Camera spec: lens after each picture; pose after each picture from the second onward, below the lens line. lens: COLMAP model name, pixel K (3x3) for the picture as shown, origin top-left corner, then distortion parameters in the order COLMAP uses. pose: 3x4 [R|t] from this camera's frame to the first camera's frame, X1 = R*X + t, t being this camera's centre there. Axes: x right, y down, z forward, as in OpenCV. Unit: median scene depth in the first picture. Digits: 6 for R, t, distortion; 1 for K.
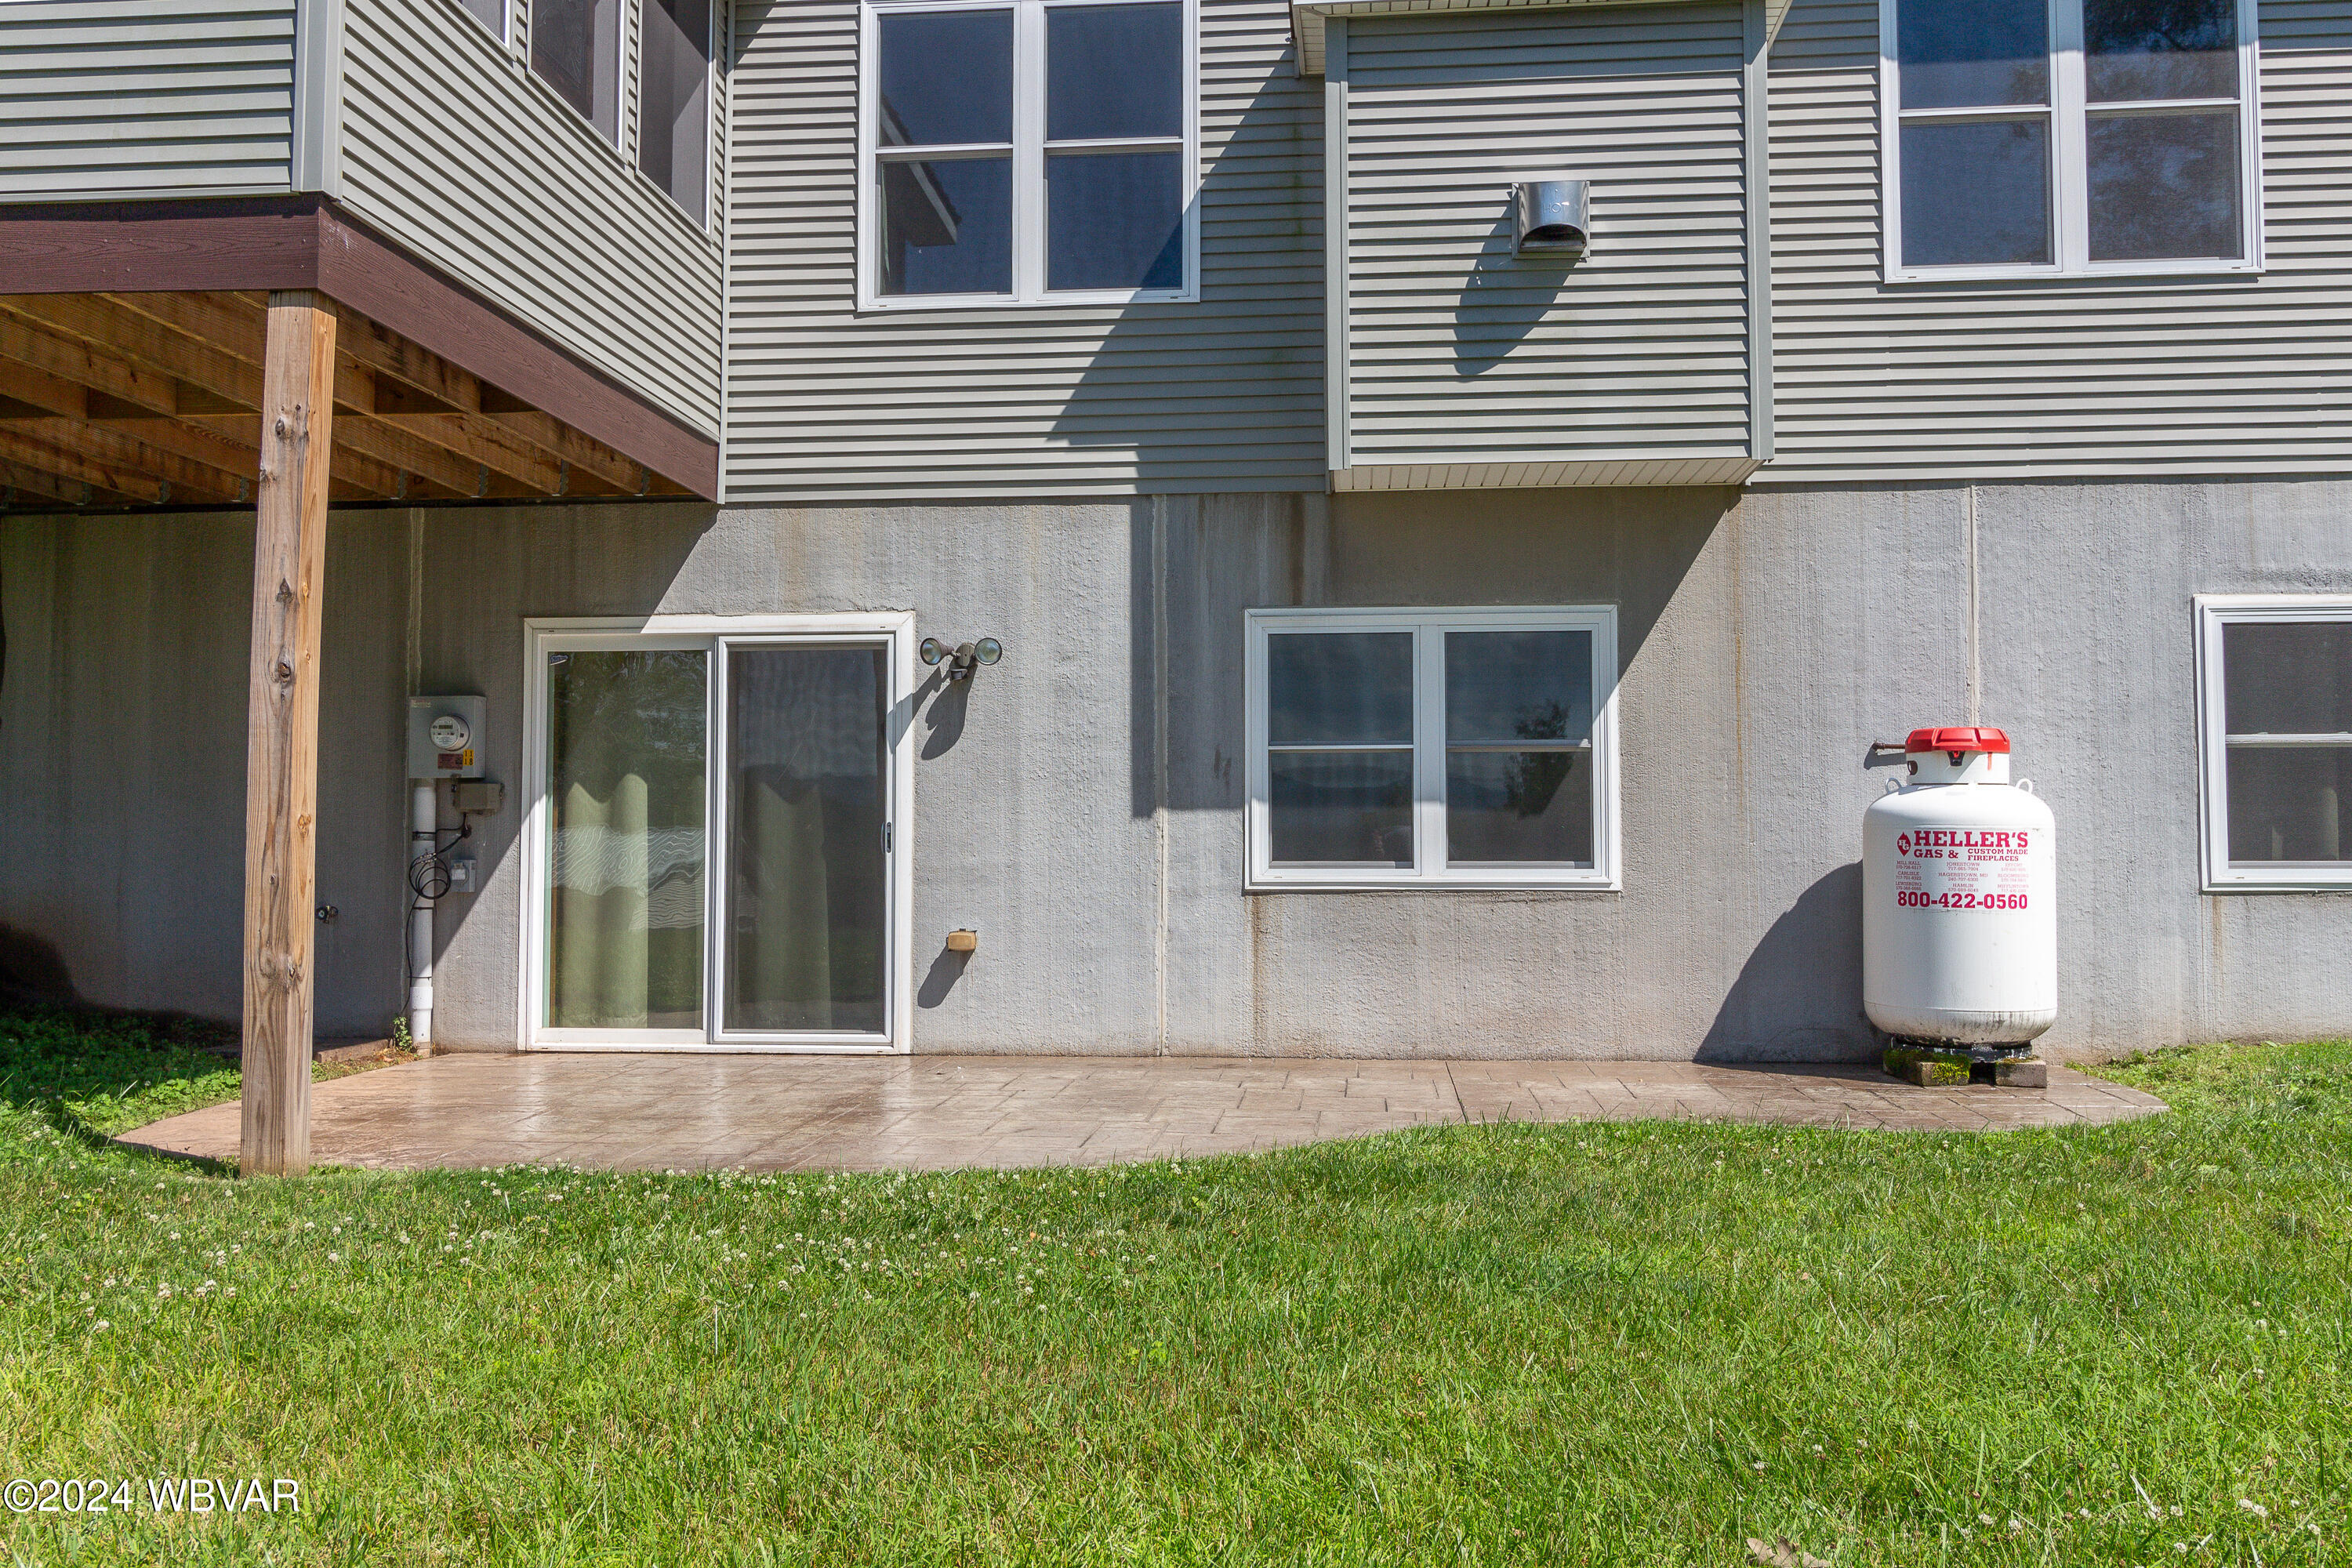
lens RADIAL K [[1532.2, 0, 1176.0], [0, 1532.2, 784.0], [0, 0, 1]] dist [-0.000954, -0.000261]
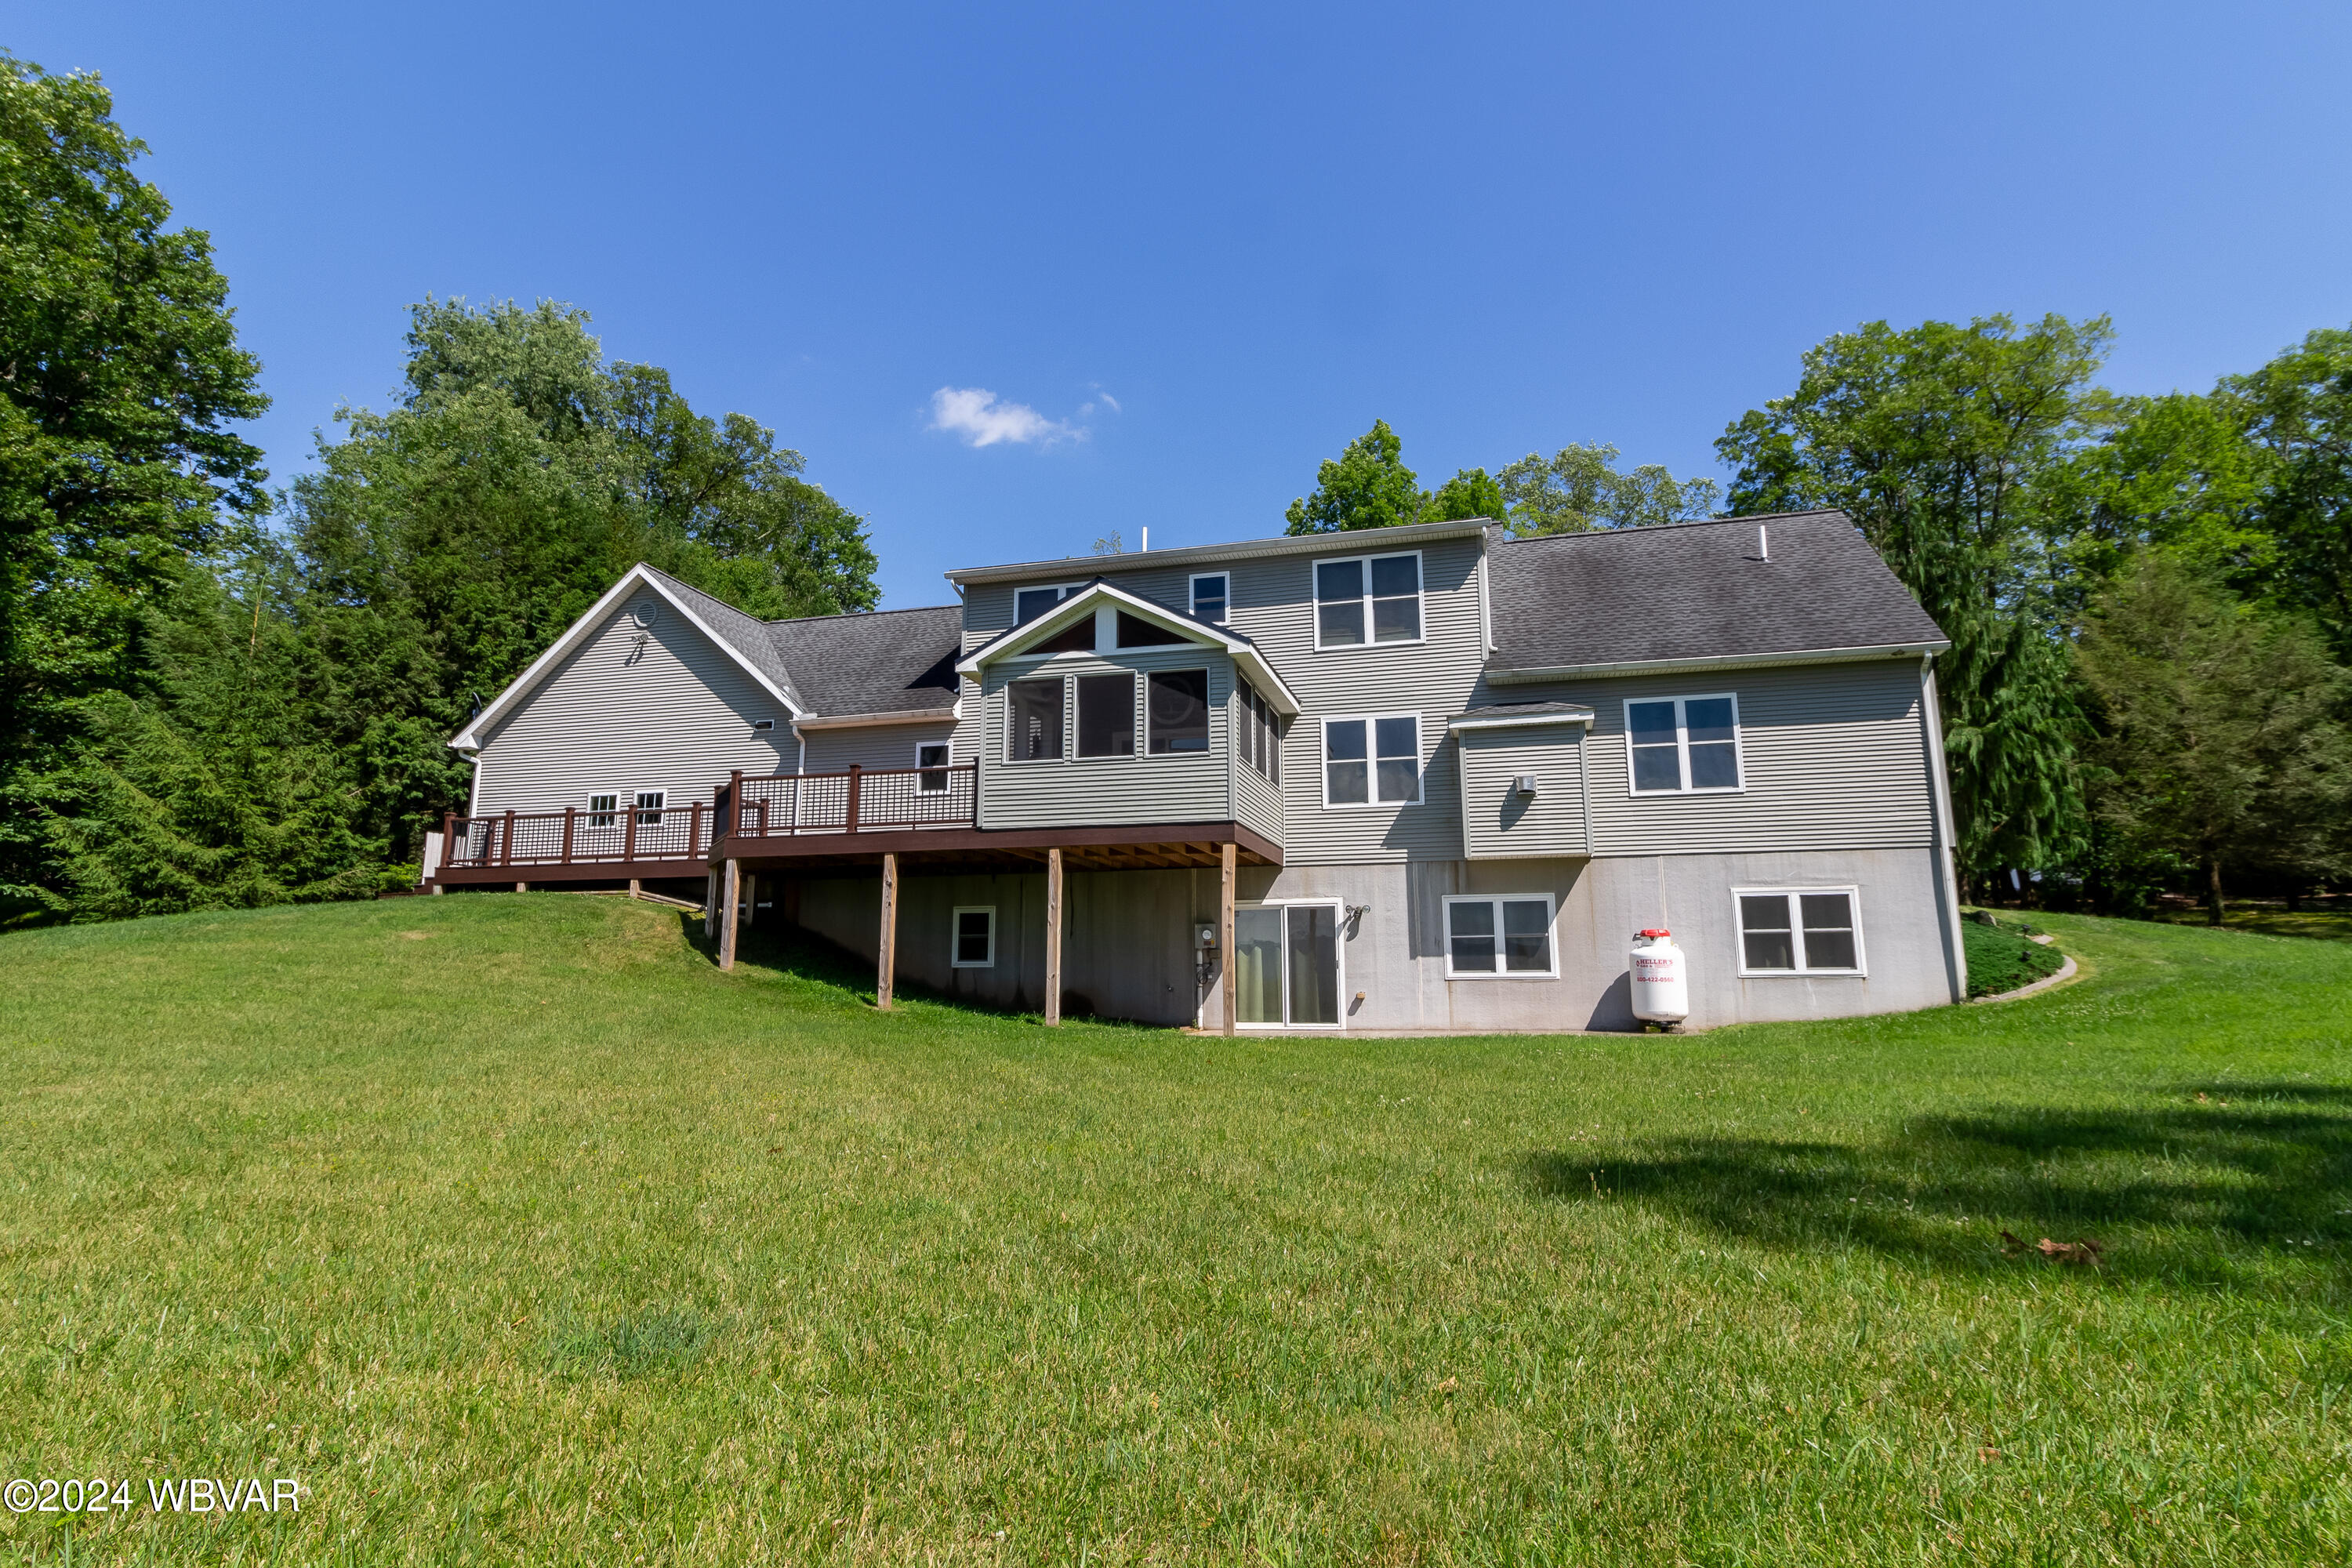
lens RADIAL K [[1114.5, 0, 1204.4], [0, 1114.5, 773.3], [0, 0, 1]] dist [-0.000433, -0.000471]
pose [[0.985277, -0.035409, -0.167258, -0.051419], [0.008767, 0.987495, -0.157407, 0.002494], [0.170740, 0.153623, 0.973266, -1.549023]]
